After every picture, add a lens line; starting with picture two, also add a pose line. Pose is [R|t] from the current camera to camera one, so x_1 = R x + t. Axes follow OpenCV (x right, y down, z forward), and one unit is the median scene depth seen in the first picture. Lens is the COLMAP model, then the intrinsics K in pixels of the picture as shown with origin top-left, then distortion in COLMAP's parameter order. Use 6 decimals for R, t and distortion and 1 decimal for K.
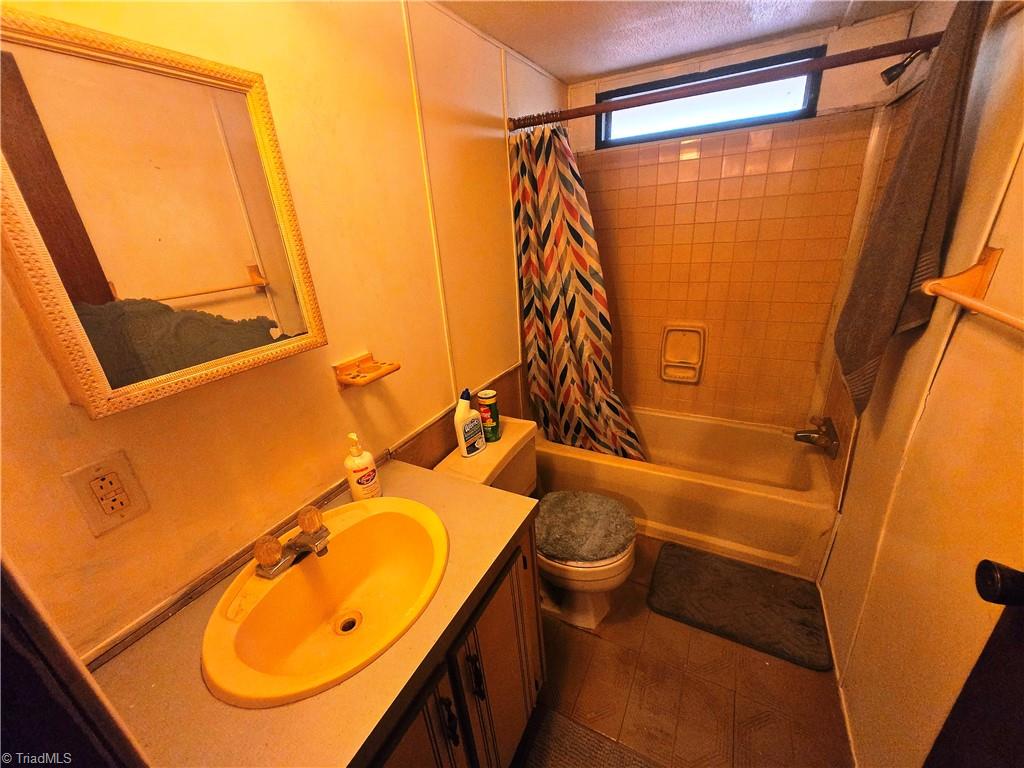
lens RADIAL K [[404.4, 0, 514.5], [0, 404.4, 383.2], [0, 0, 1]] dist [0.002419, -0.000635]
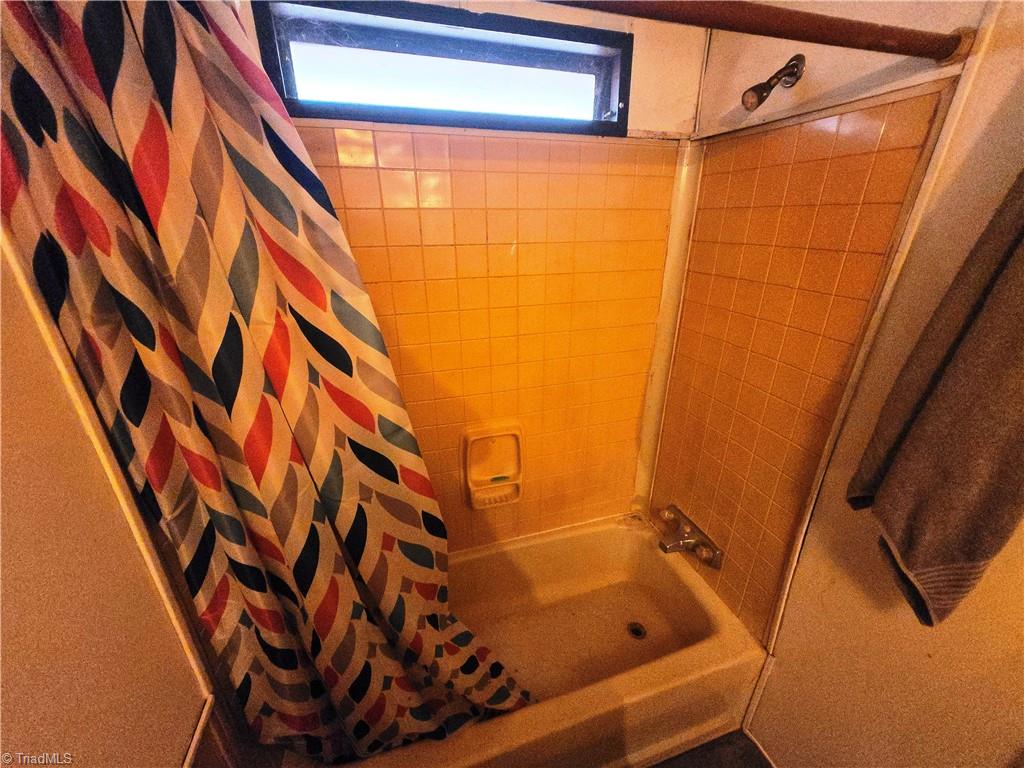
lens RADIAL K [[404.4, 0, 510.7], [0, 404.4, 387.7], [0, 0, 1]] dist [0.002419, -0.000635]
pose [[0.702105, -0.215934, 0.678544, 0.020856], [0.219851, 0.972092, 0.081865, -0.315737], [-0.677285, 0.091700, 0.729984, 0.627986]]
